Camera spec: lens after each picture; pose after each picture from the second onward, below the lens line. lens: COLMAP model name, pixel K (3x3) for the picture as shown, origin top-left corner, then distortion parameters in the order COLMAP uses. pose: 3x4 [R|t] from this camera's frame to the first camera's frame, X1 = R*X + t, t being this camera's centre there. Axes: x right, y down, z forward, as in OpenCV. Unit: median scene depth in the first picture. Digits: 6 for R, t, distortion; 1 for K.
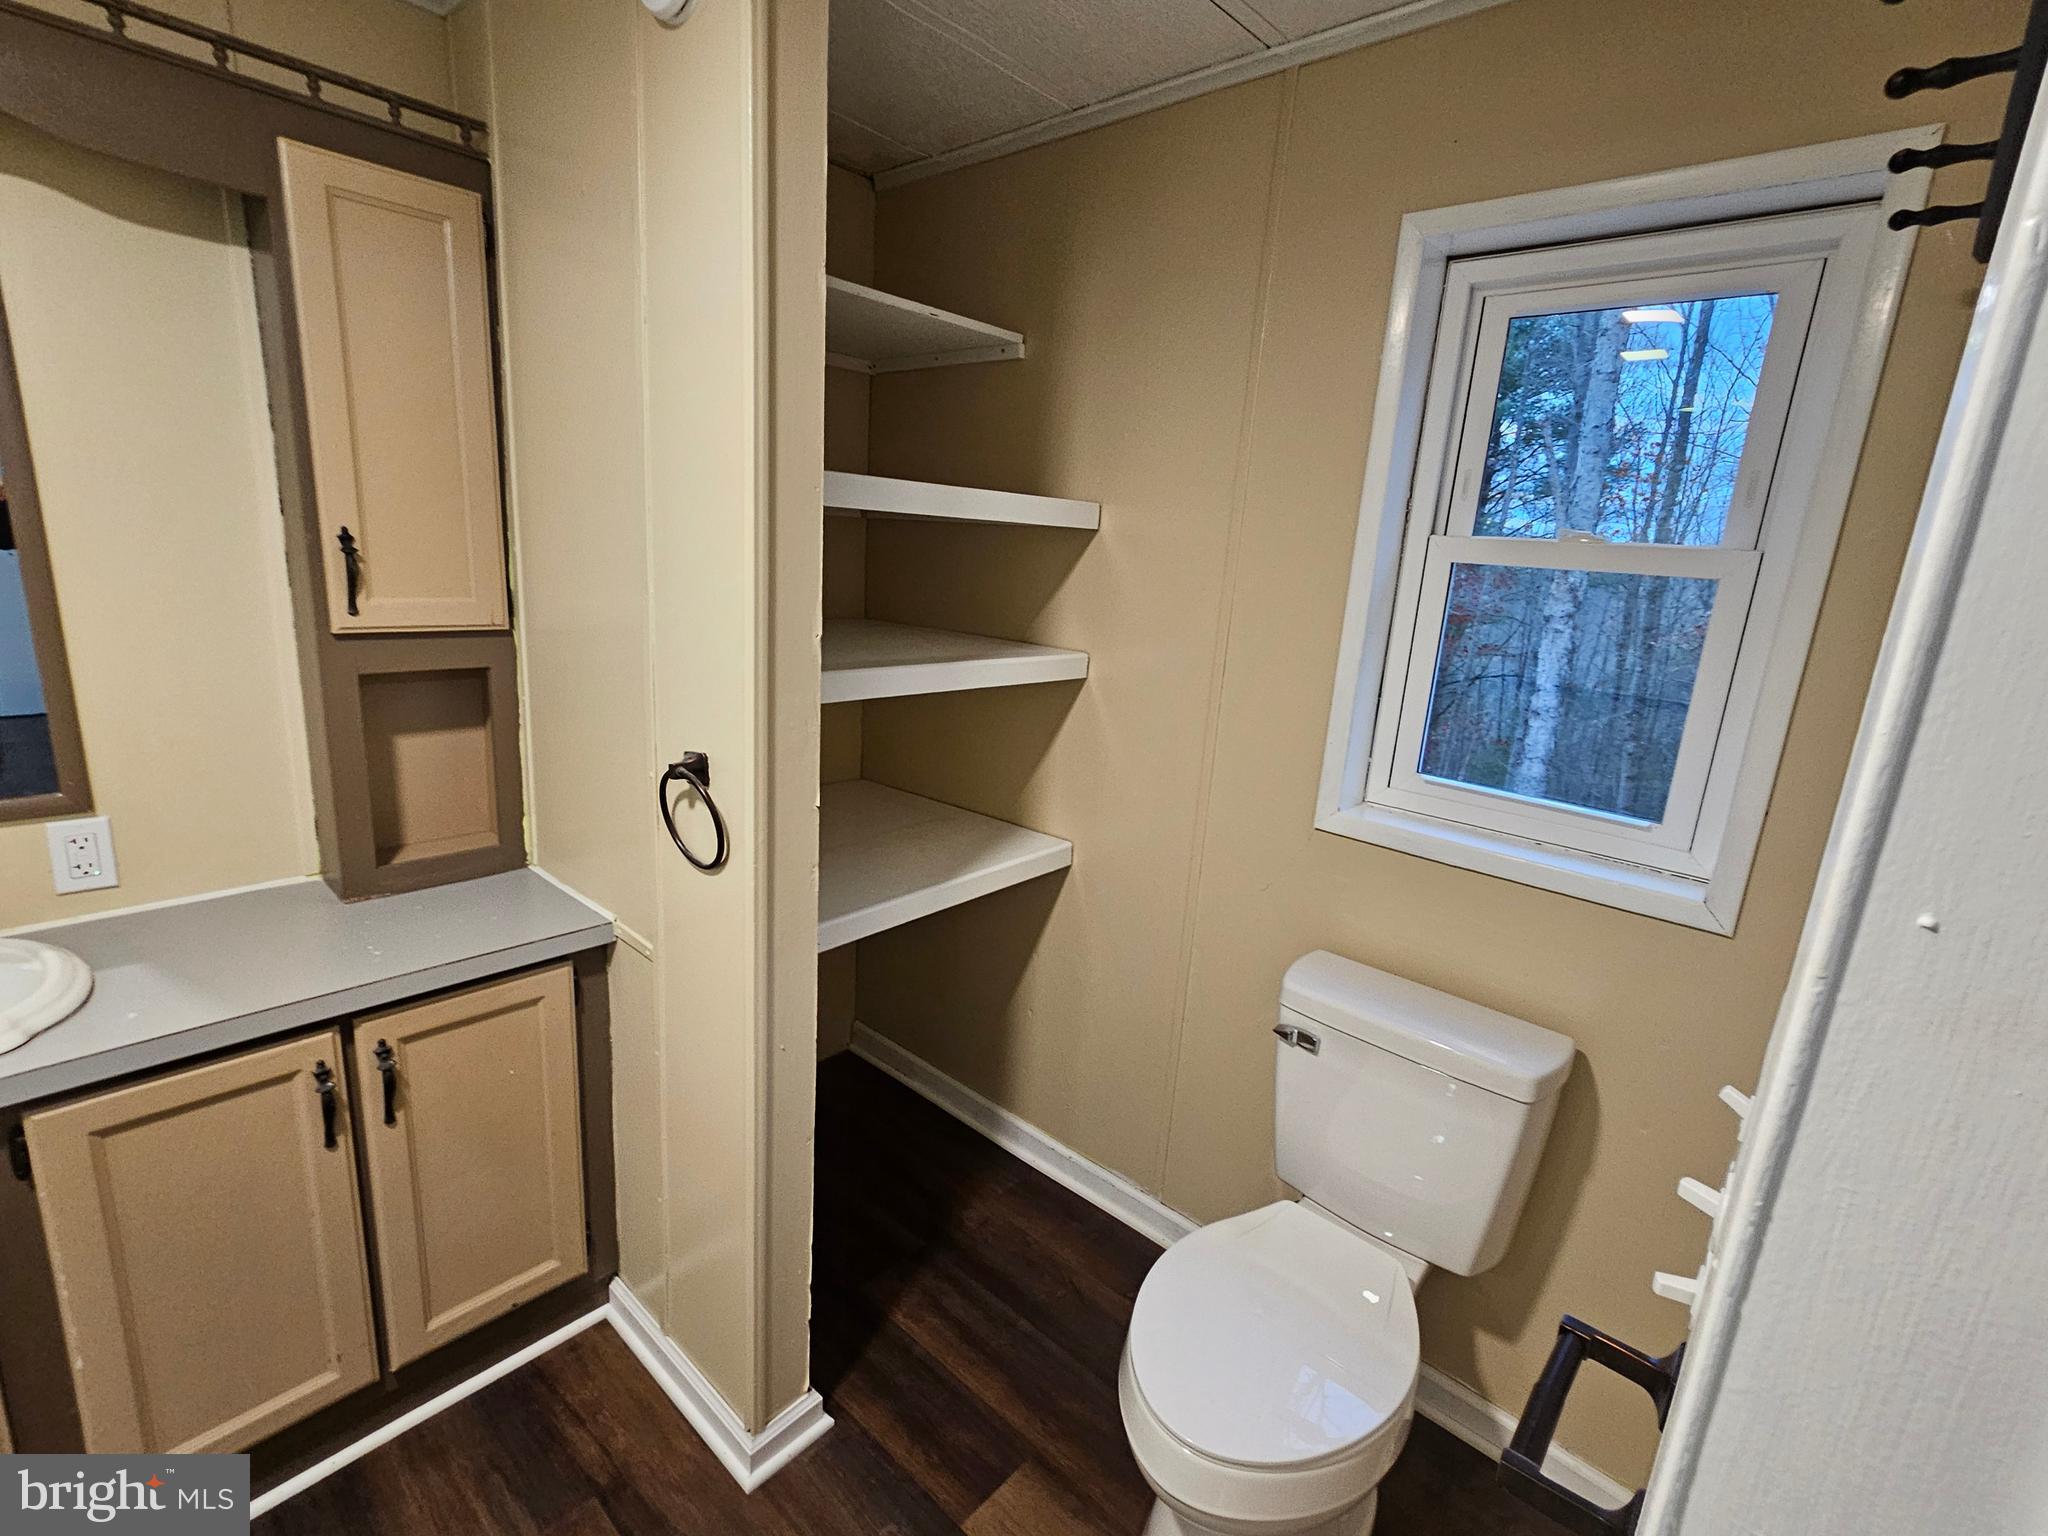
lens RADIAL K [[928.7, 0, 1011.6], [0, 928.7, 769.0], [0, 0, 1]] dist [-0.003471, 0.003580]
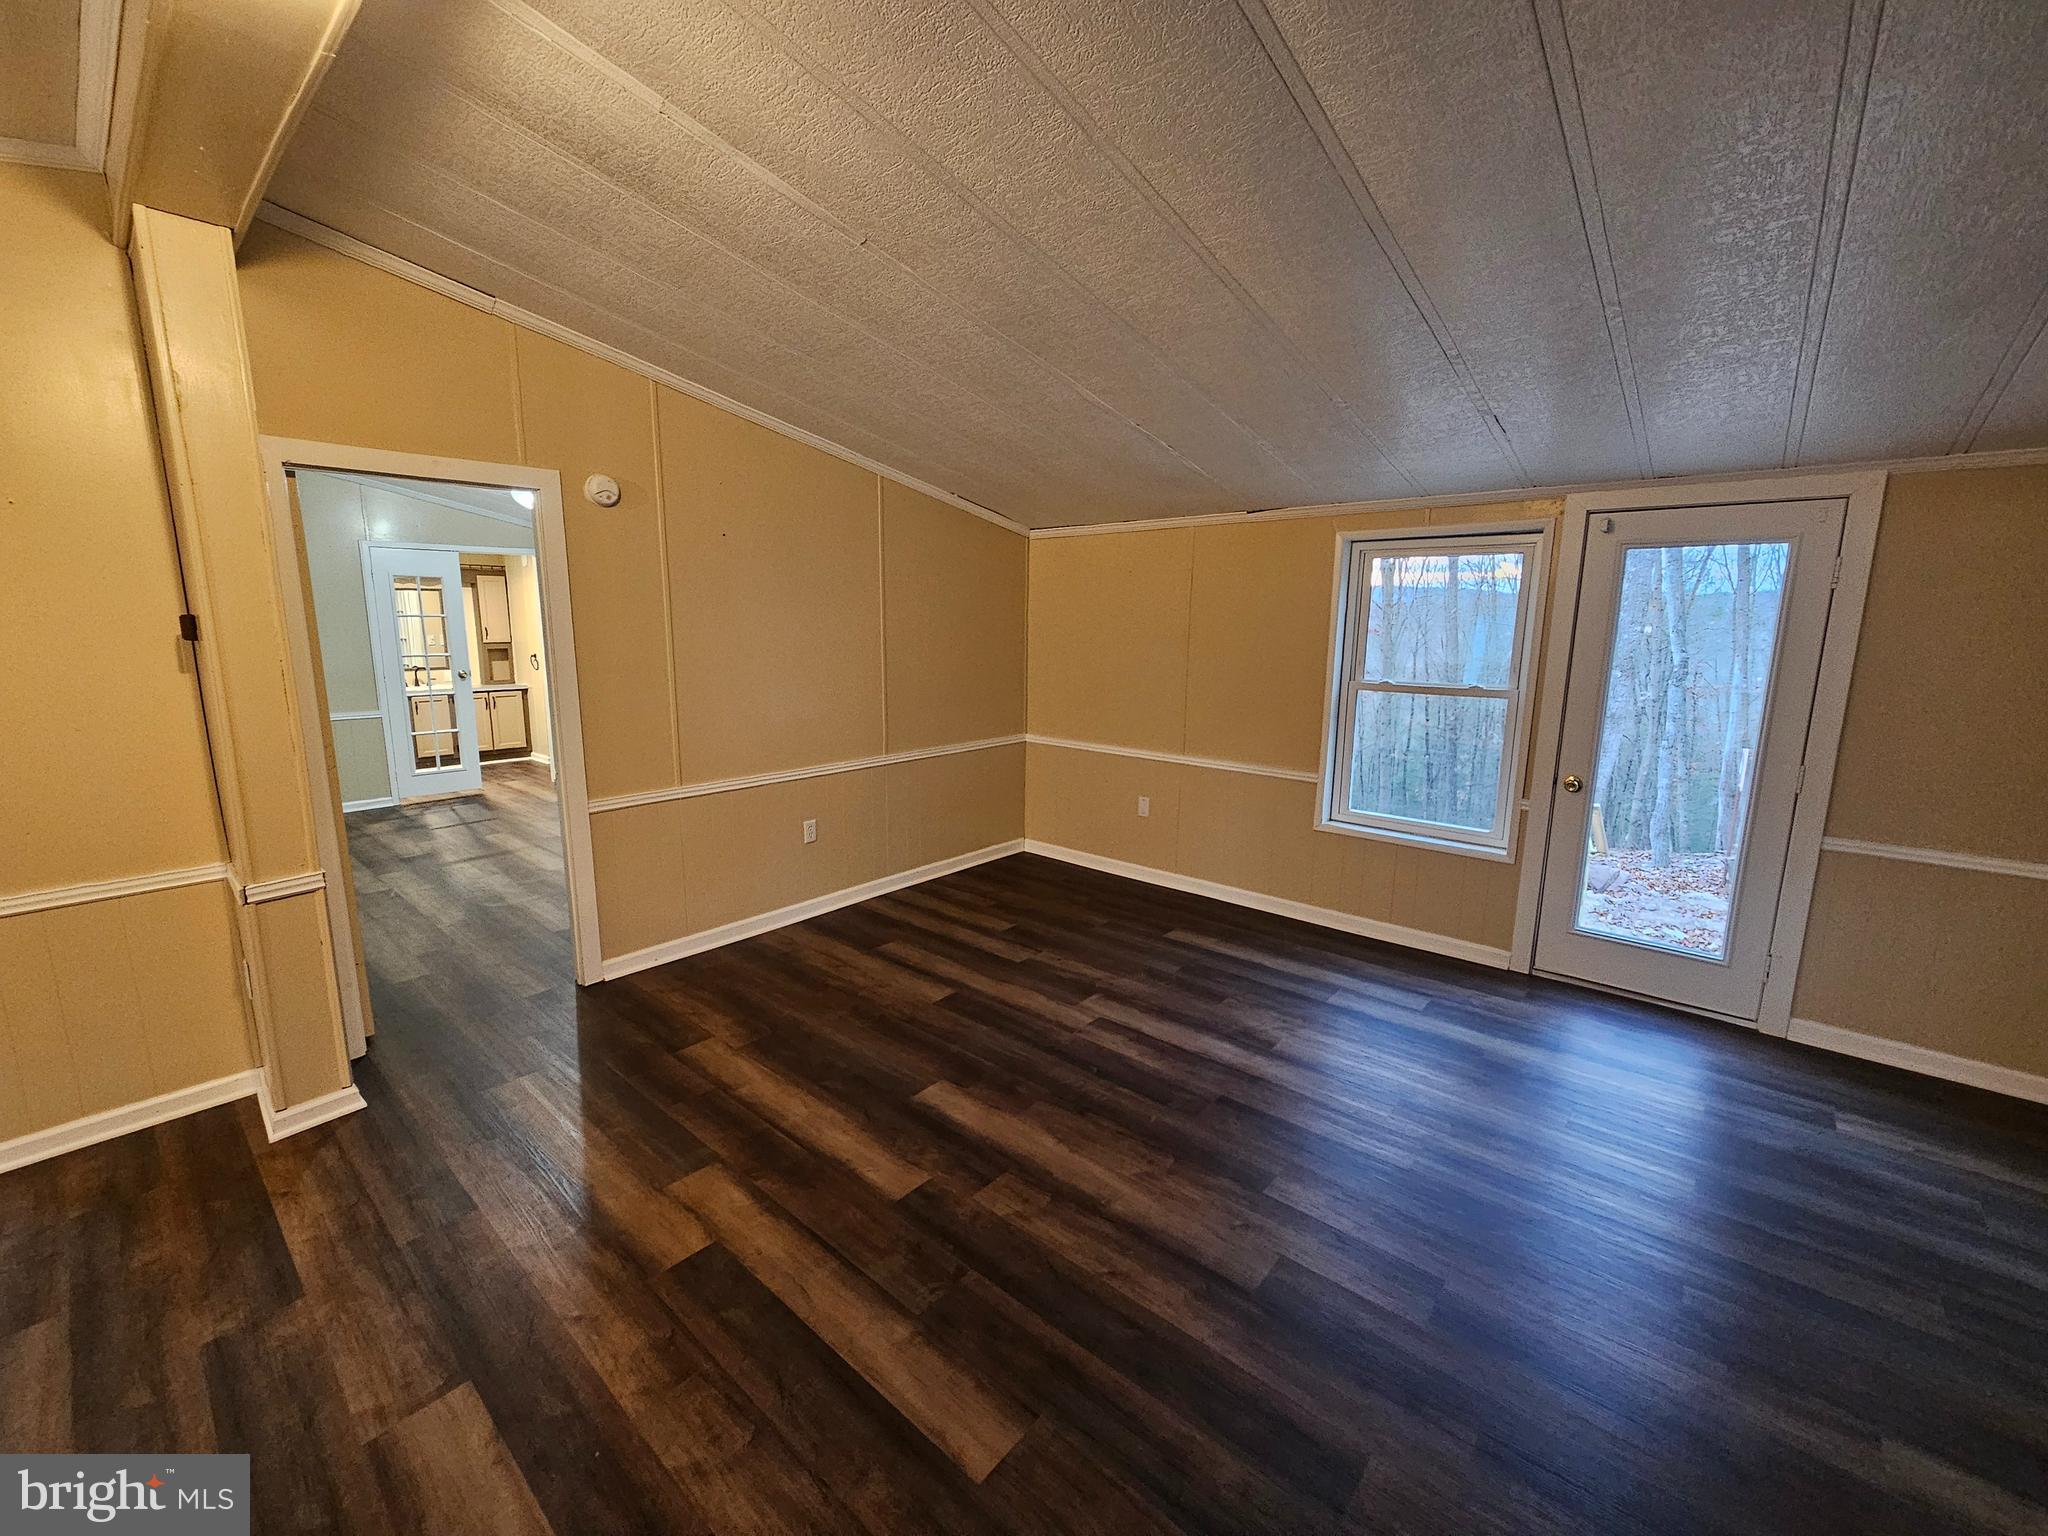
lens RADIAL K [[833.8, 0, 1012.7], [0, 833.8, 767.2], [0, 0, 1]] dist [0.000004, -0.000421]
pose [[0.998152, -0.060126, 0.008759, 2.994322], [0.060553, 0.996255, -0.061712, 1.363529], [-0.005015, 0.062129, 0.998056, -5.005536]]
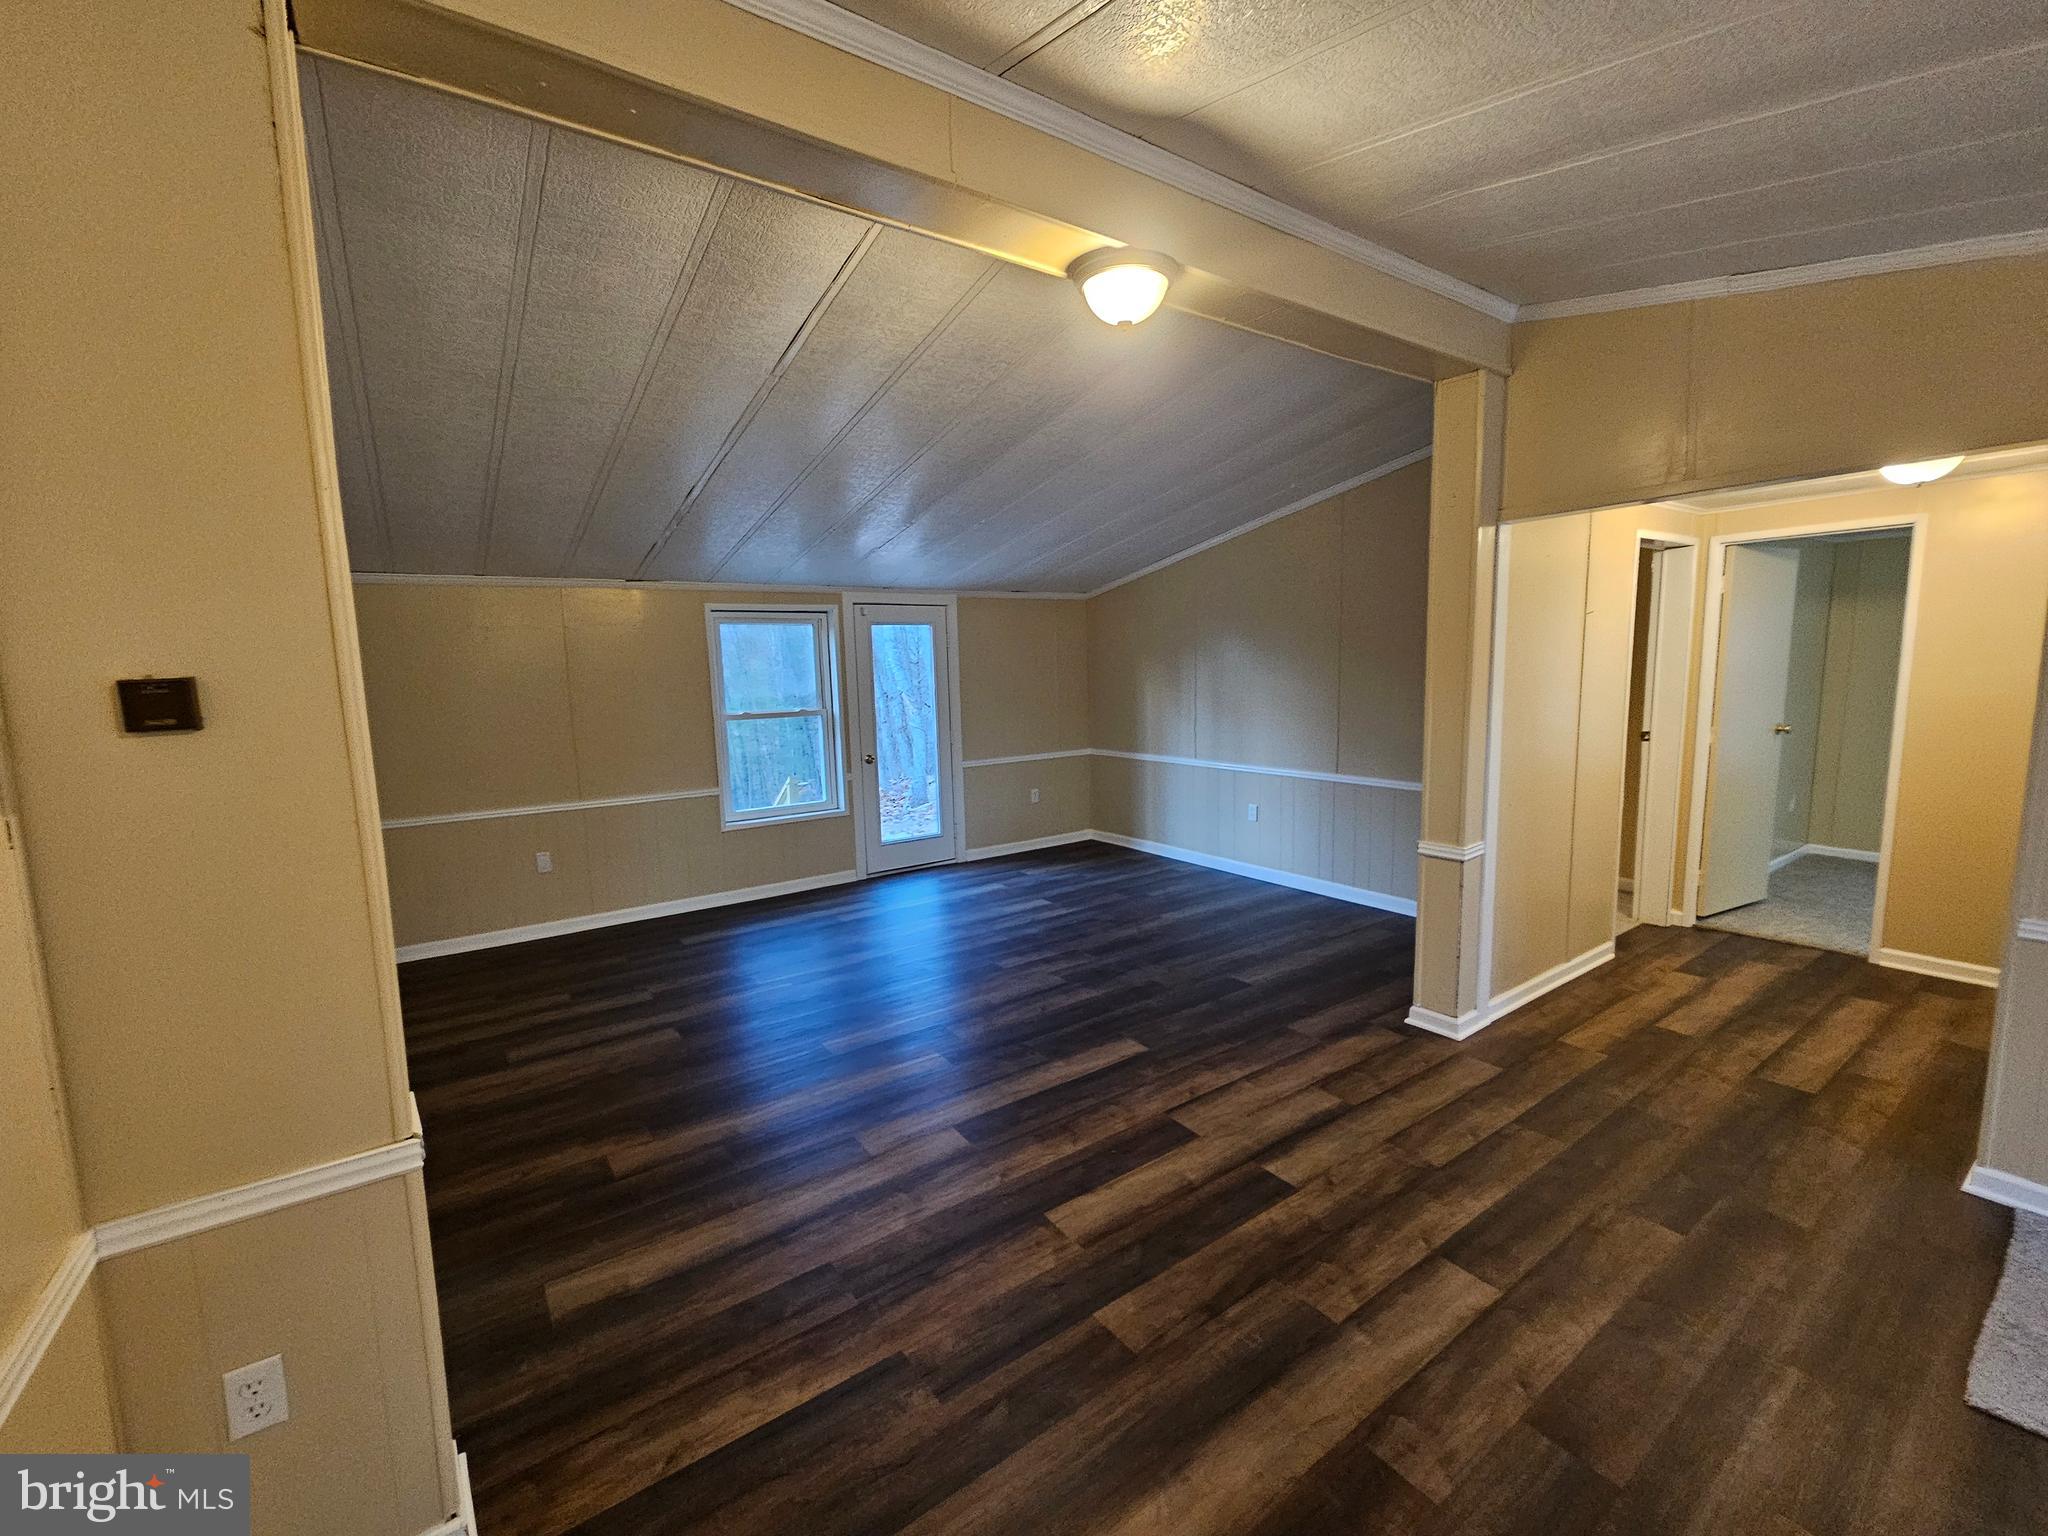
lens RADIAL K [[833.8, 0, 1012.7], [0, 833.8, 767.2], [0, 0, 1]] dist [0.000004, -0.000421]
pose [[0.223276, -0.187391, 0.956573, 0.878244], [0.271169, 0.954550, 0.123700, 1.087643], [-0.936277, 0.231774, 0.263942, -4.358438]]
